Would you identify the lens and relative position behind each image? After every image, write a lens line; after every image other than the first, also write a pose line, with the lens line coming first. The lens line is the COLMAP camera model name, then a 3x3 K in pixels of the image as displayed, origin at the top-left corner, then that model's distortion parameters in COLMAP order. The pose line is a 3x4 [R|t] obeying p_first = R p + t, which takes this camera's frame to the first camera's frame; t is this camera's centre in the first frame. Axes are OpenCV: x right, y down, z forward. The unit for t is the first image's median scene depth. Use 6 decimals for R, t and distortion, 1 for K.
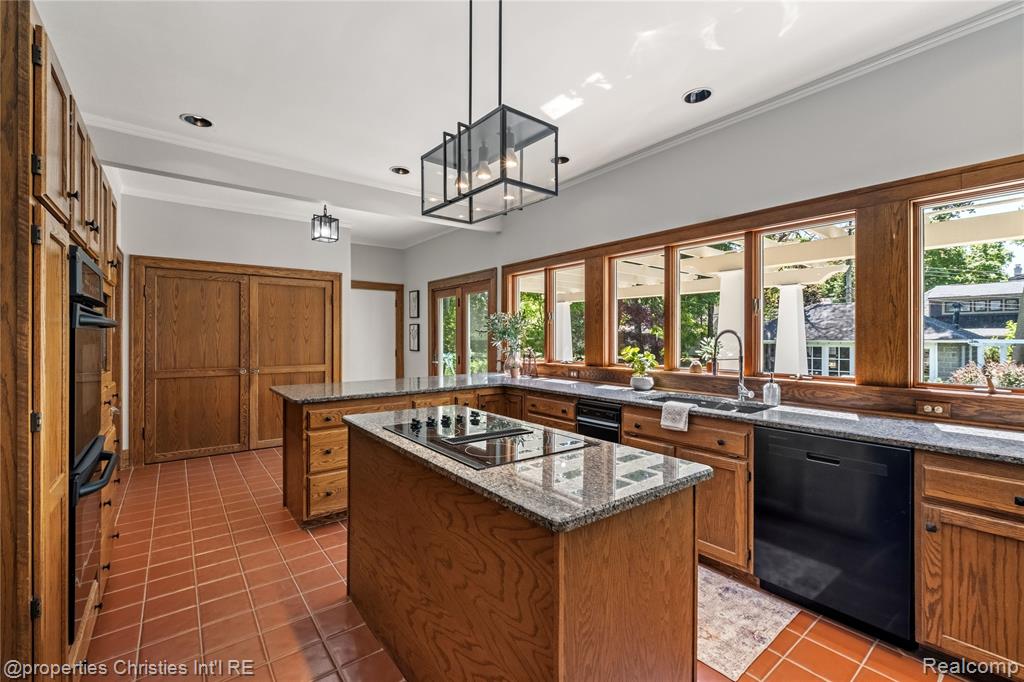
lens RADIAL K [[436.4, 0, 502.7], [0, 436.4, 339.5], [0, 0, 1]] dist [-0.008000, 0.000584]
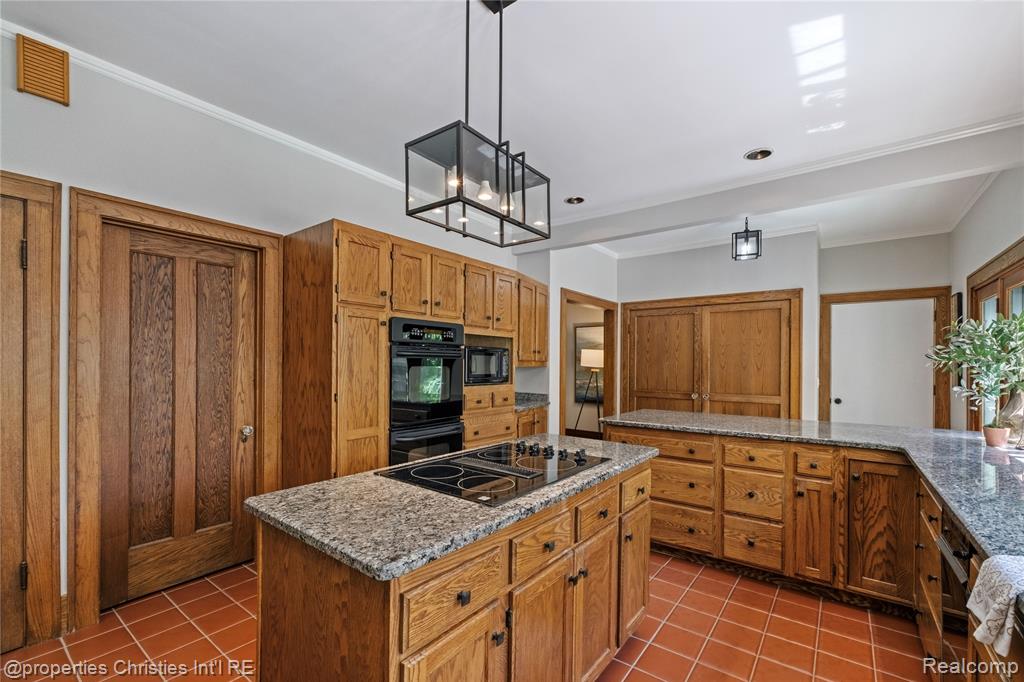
lens RADIAL K [[436.4, 0, 528.7], [0, 436.4, 361.1], [0, 0, 1]] dist [-0.008000, 0.000584]
pose [[0.270546, -0.004187, -0.962698, 0.320732], [-0.011890, 0.999900, -0.007690, -0.000286], [0.962634, 0.013527, 0.270470, 0.304993]]
